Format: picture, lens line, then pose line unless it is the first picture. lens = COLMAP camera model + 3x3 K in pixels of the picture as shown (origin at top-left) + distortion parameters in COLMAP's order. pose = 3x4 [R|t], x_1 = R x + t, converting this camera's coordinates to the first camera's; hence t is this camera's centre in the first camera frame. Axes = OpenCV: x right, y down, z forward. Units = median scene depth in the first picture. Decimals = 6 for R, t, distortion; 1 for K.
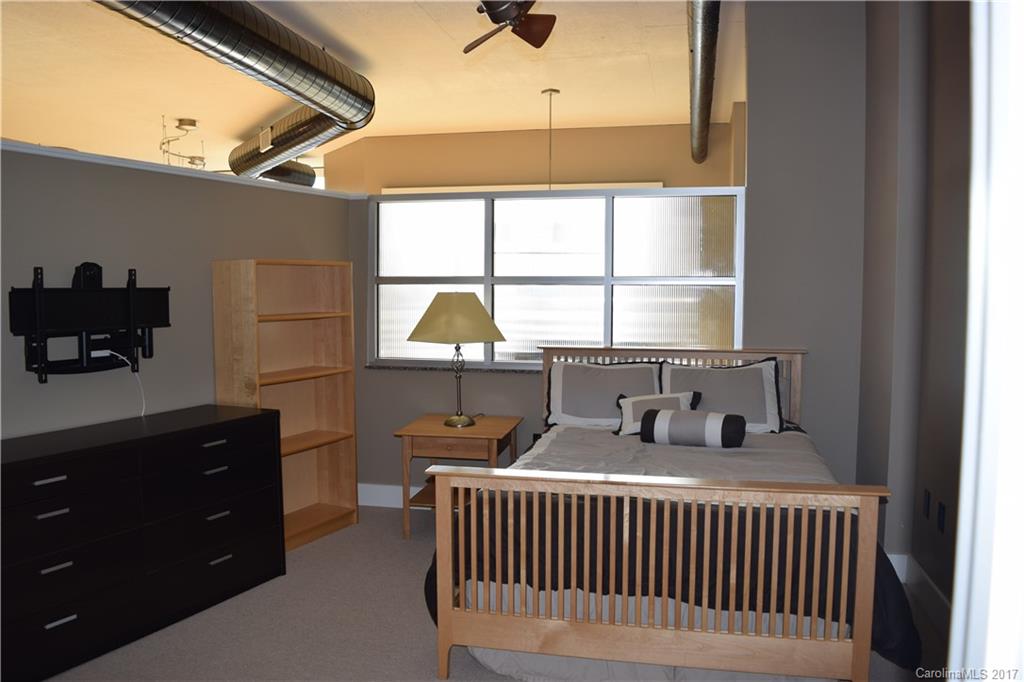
lens RADIAL K [[803.1, 0, 512.0], [0, 803.1, 341.0], [0, 0, 1]] dist [-0.069559, 0.000759]
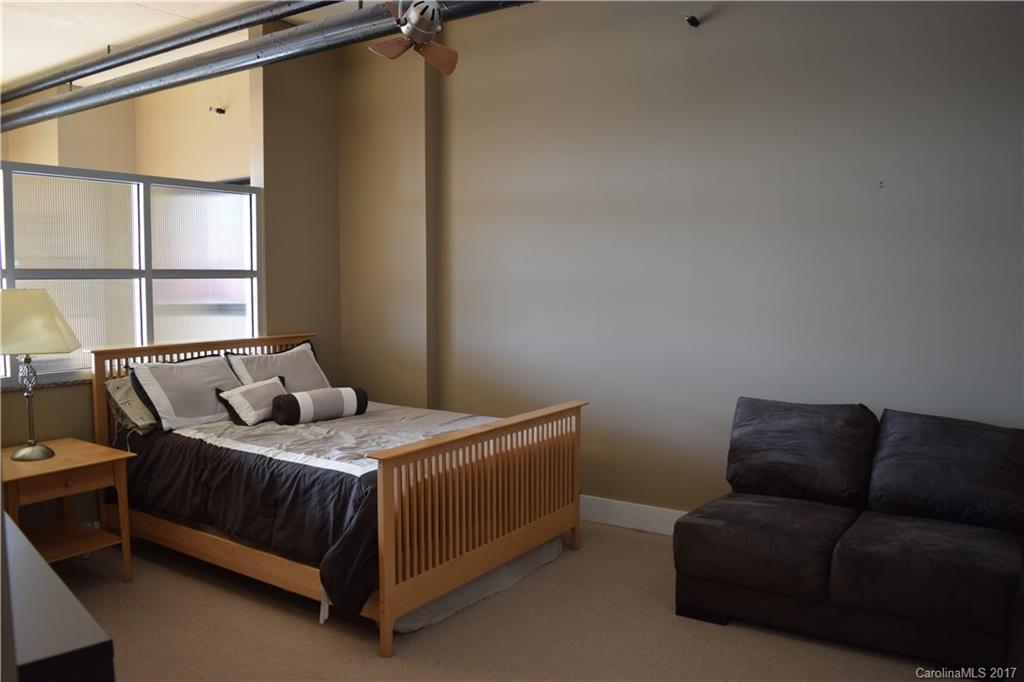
lens RADIAL K [[803.1, 0, 512.0], [0, 803.1, 341.0], [0, 0, 1]] dist [-0.069559, 0.000759]
pose [[0.370055, -0.068798, 0.926459, -0.641773], [0.072128, 0.996372, 0.045180, -0.010086], [-0.926206, 0.050104, 0.373674, 0.252998]]
